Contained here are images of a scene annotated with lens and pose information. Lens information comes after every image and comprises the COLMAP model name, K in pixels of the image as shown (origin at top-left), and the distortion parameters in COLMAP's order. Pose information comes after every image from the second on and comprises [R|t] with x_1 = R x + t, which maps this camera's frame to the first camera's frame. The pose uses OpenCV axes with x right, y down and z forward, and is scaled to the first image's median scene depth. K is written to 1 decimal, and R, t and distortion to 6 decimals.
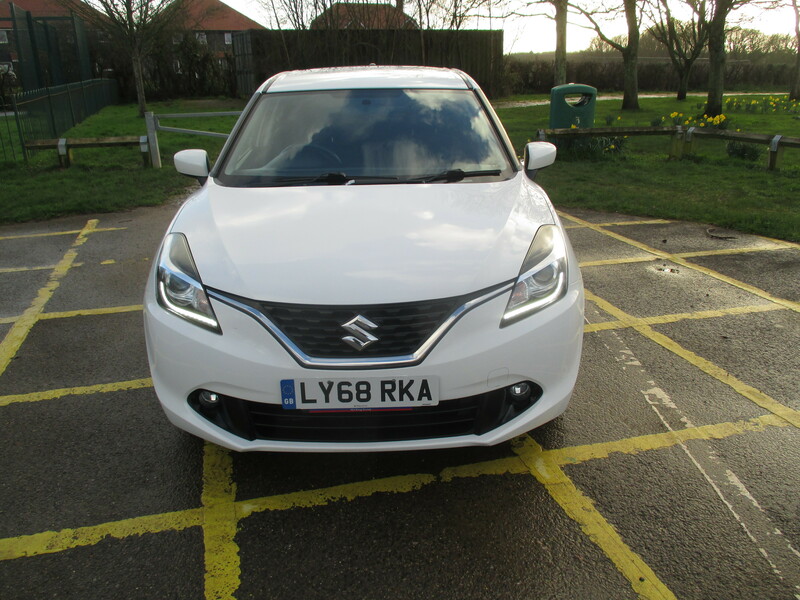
lens RADIAL K [[658.7, 0, 402.9], [0, 658.7, 321.0], [0, 0, 1]] dist [-0.024661, -0.002436]
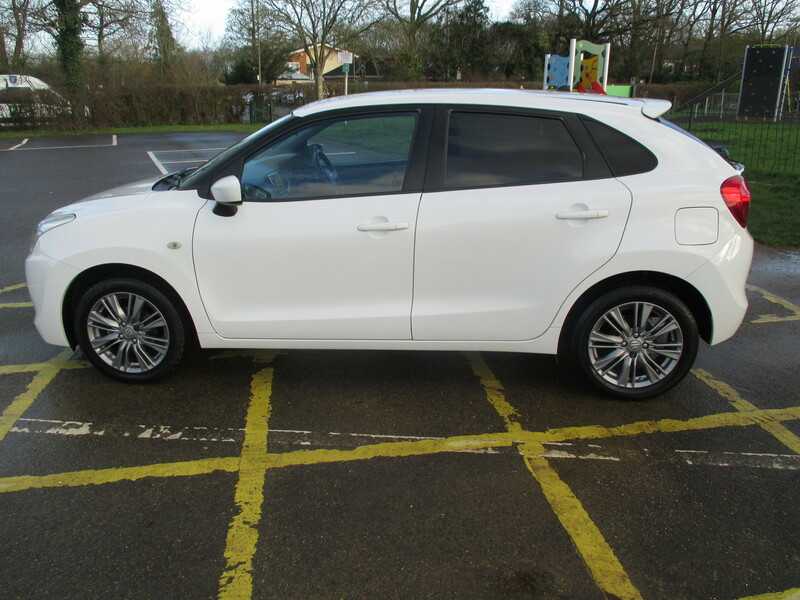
lens RADIAL K [[660.8, 0, 403.4], [0, 660.8, 327.9], [0, 0, 1]] dist [-0.028480, -0.004012]
pose [[-0.113340, 0.361822, -0.925332, 1.653763], [-0.355312, 0.854982, 0.377835, -0.785464], [0.927851, 0.371605, 0.031656, 1.907734]]
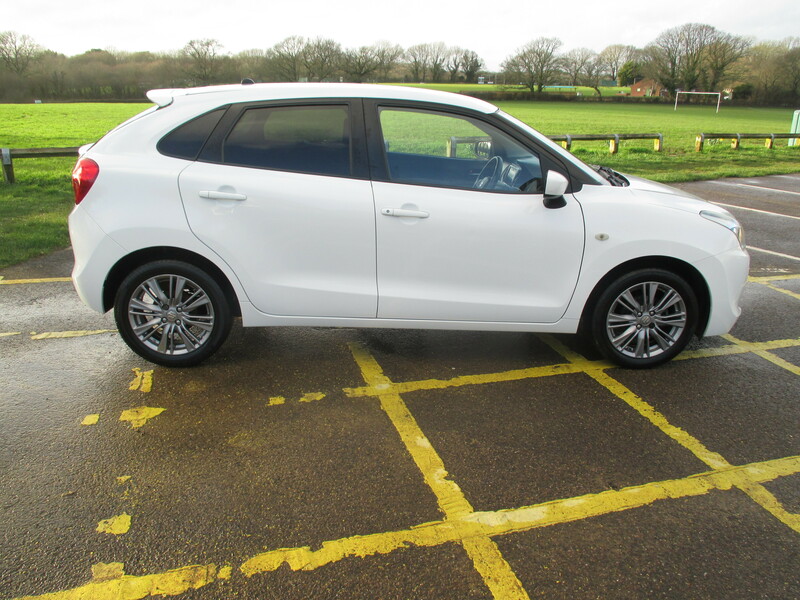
lens RADIAL K [[657.8, 0, 400.9], [0, 657.8, 331.8], [0, 0, 1]] dist [-0.038349, 0.003444]
pose [[-0.029652, -0.342250, 0.939141, -1.955655], [0.341229, 0.879645, 0.331342, -0.668078], [-0.939513, 0.330287, 0.090702, 1.785814]]
